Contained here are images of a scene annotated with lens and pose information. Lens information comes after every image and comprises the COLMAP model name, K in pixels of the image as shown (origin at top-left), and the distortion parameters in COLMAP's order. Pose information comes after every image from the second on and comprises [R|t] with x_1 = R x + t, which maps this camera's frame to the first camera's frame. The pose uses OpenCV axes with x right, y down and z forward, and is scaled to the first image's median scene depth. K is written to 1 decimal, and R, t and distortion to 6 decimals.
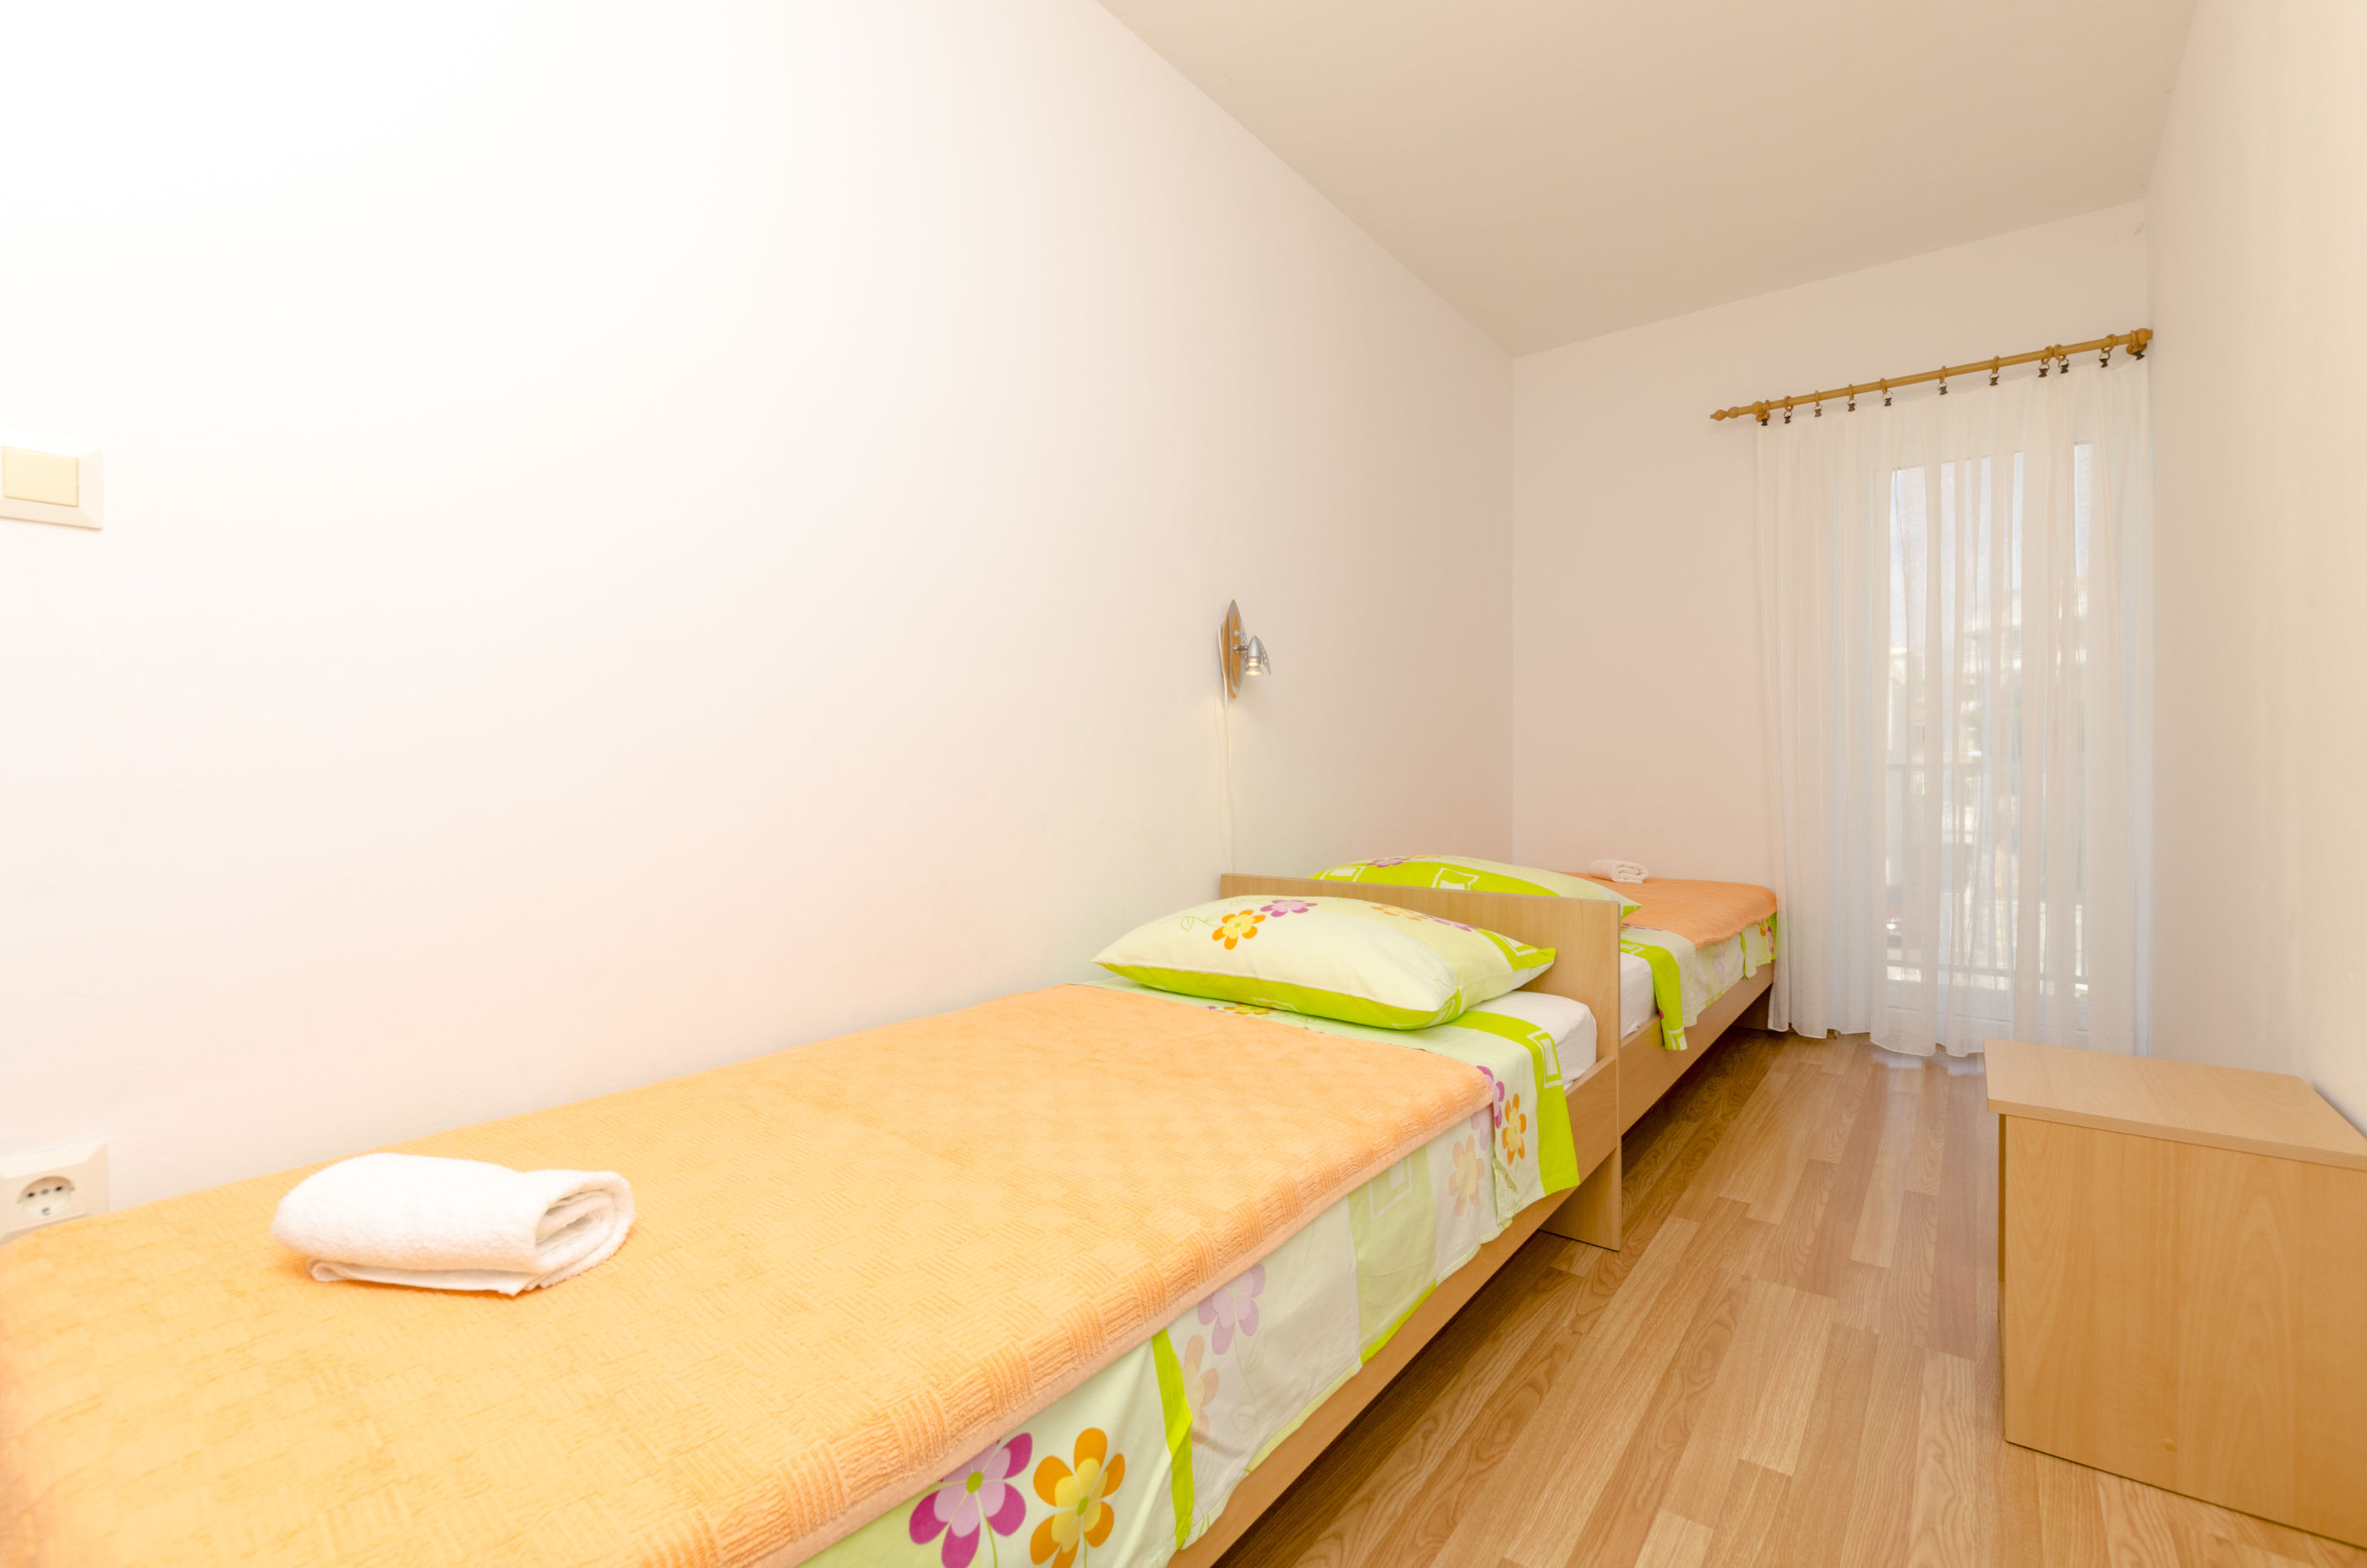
lens RADIAL K [[1023.4, 0, 1173.5], [0, 1023.4, 796.9], [0, 0, 1]] dist [0.000217, -0.002680]
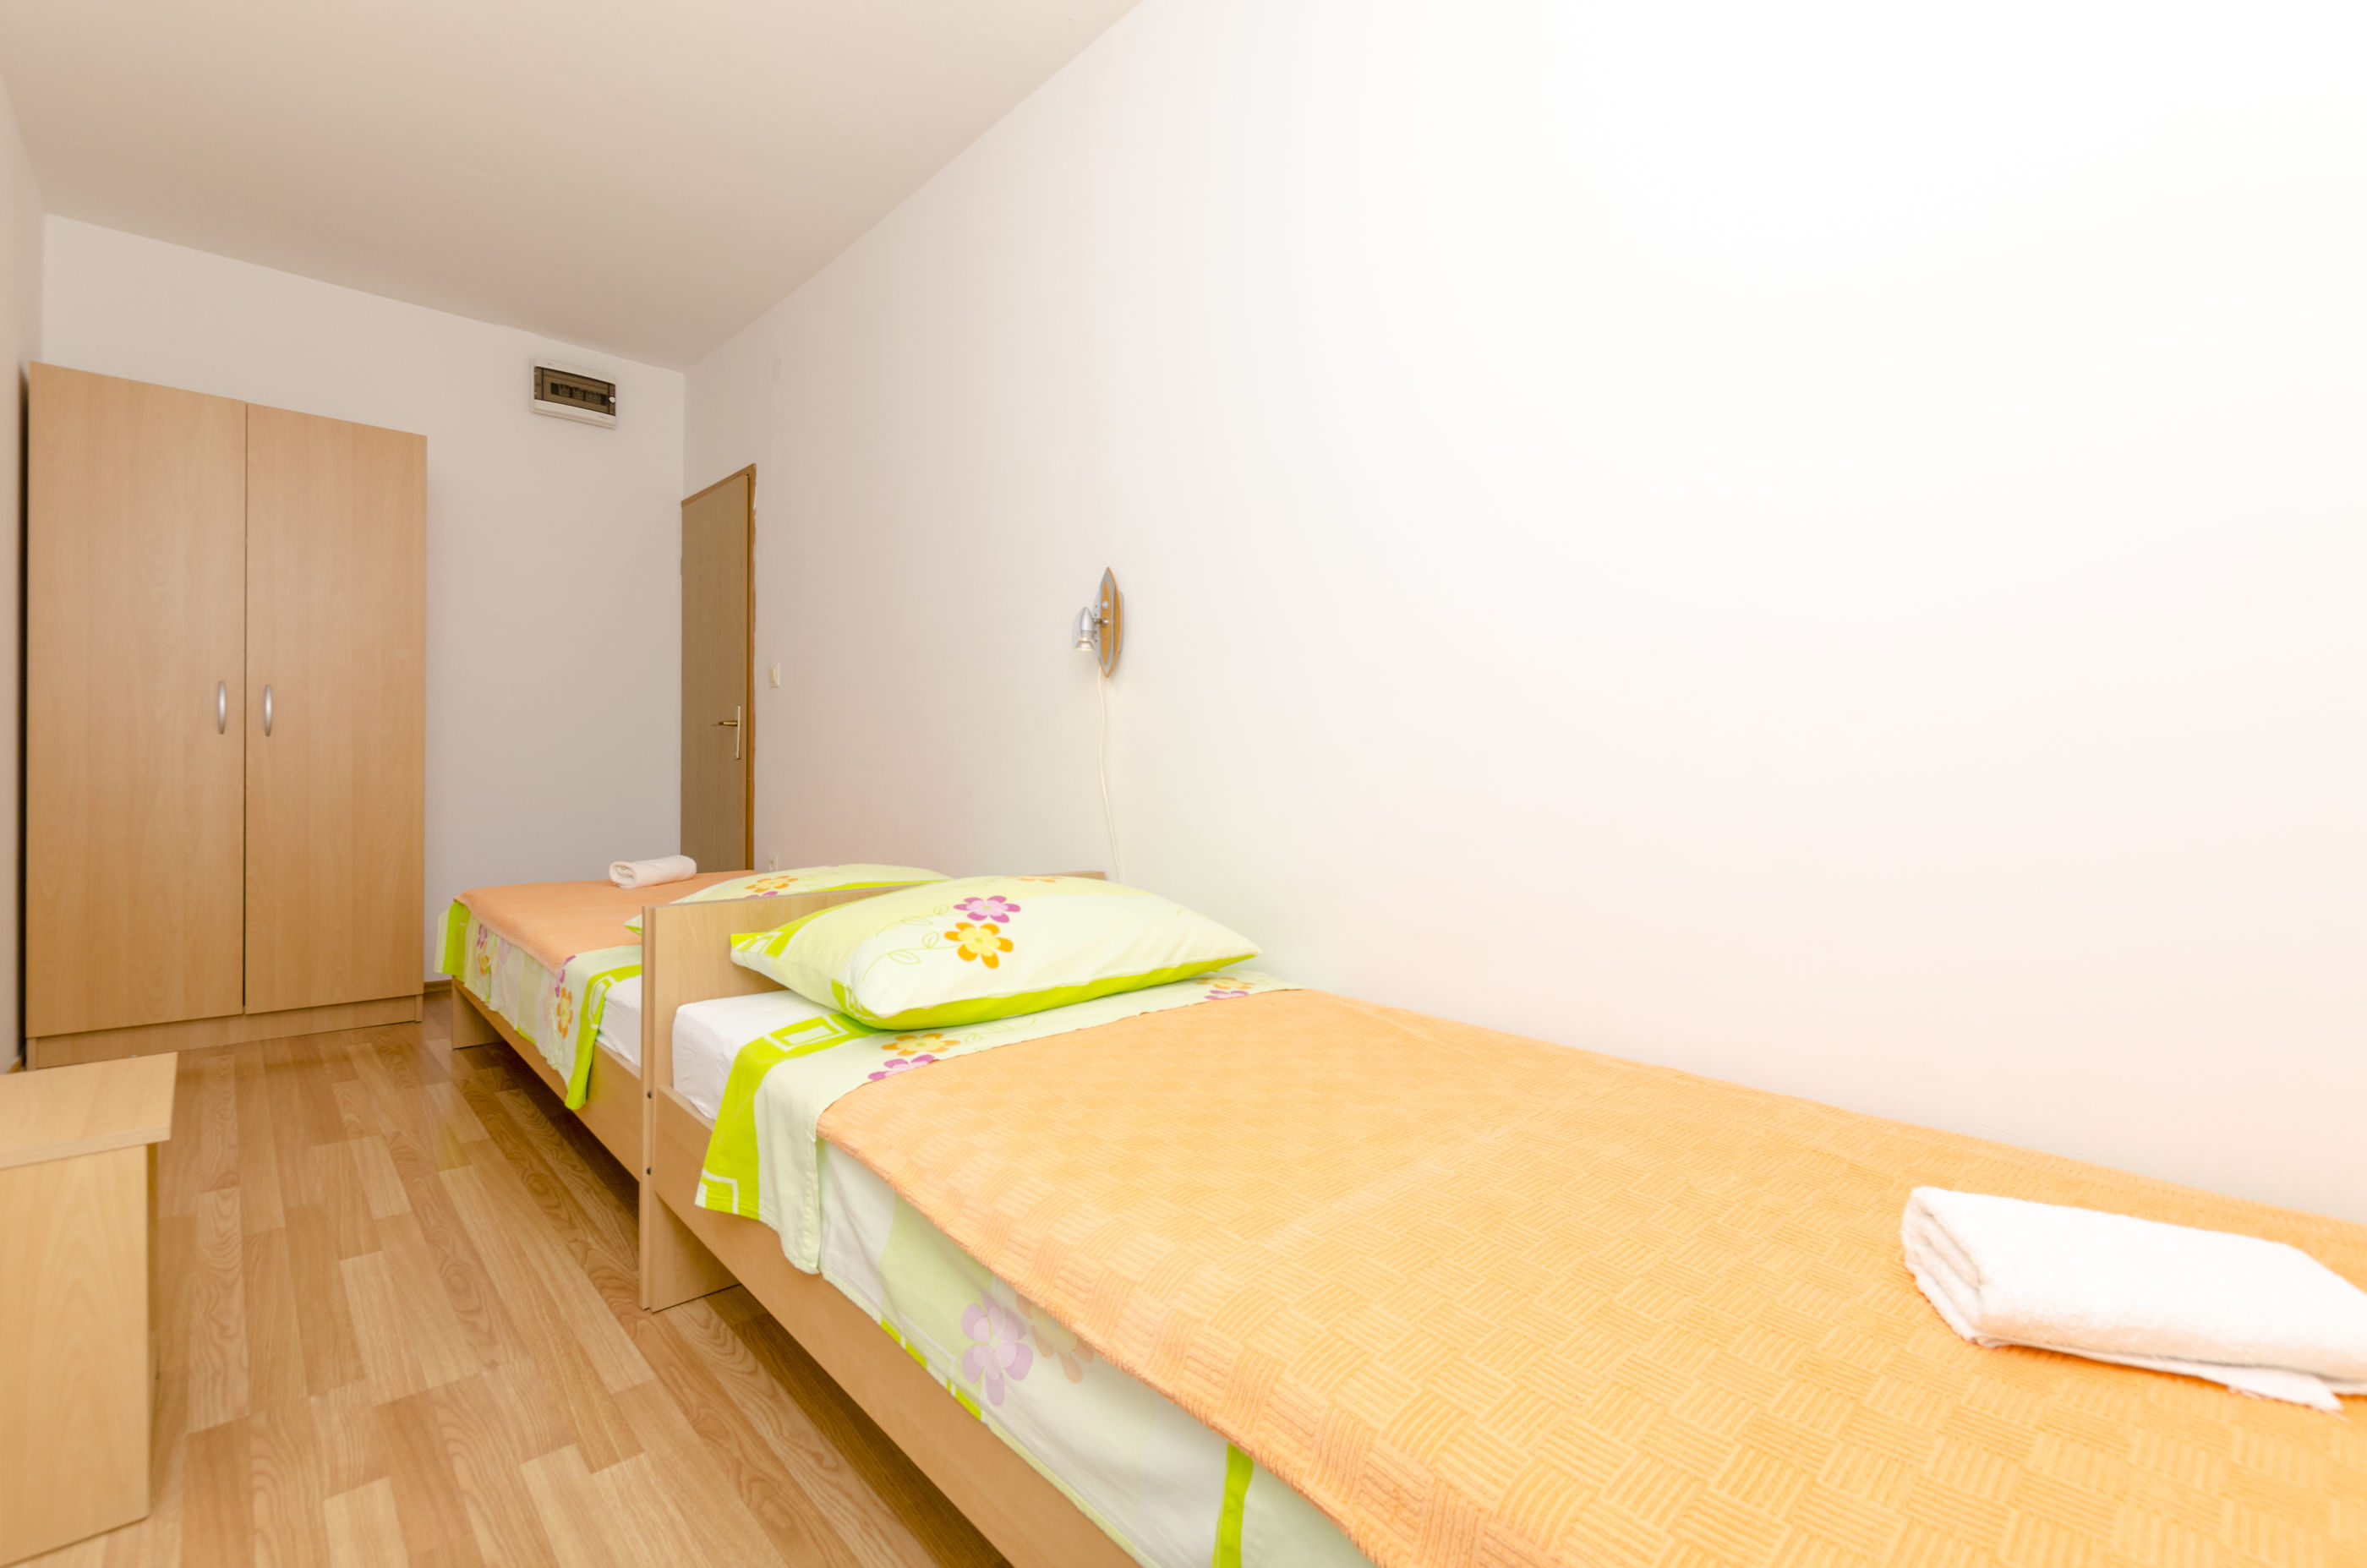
lens RADIAL K [[1023.4, 0, 1207.0], [0, 1023.4, 743.5], [0, 0, 1]] dist [0.000217, -0.002680]
pose [[-0.137534, -0.010842, -0.990438, 1.249406], [-0.043419, 0.999045, -0.004907, -0.051241], [0.989545, 0.042329, -0.137874, 1.594976]]
